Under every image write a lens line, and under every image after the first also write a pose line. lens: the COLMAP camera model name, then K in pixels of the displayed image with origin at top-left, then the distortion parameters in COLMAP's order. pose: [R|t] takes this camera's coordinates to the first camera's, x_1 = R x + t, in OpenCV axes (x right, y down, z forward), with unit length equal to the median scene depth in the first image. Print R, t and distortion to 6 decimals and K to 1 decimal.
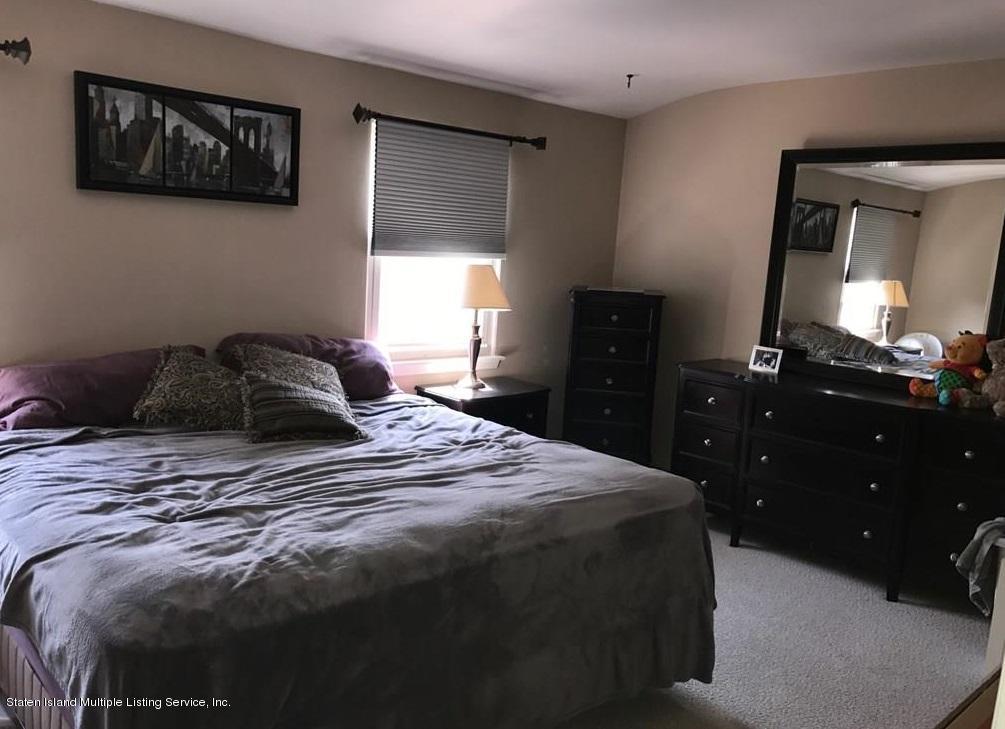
lens RADIAL K [[846.7, 0, 502.5], [0, 846.7, 364.5], [0, 0, 1]] dist [-0.002066, 0.009058]
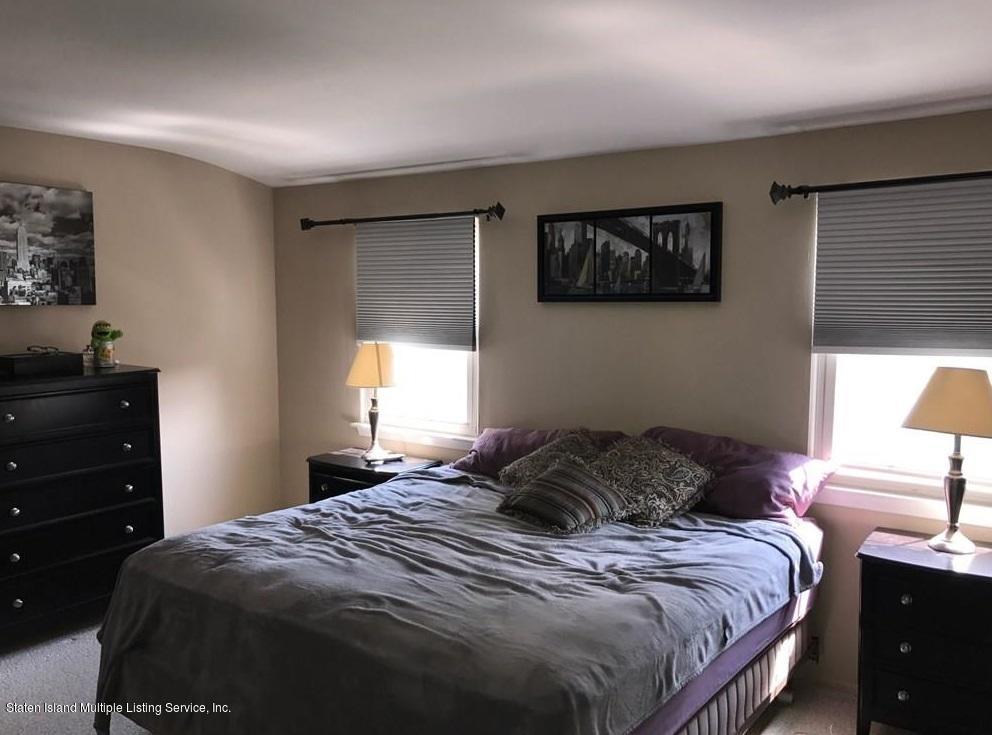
lens RADIAL K [[803.8, 0, 496.0], [0, 803.8, 367.5], [0, 0, 1]] dist [-0.006432, -0.009125]
pose [[0.186623, 0.013953, -0.982332, 0.675265], [-0.135514, 0.990707, -0.011673, -0.077165], [0.973040, 0.135298, 0.186780, 0.667382]]
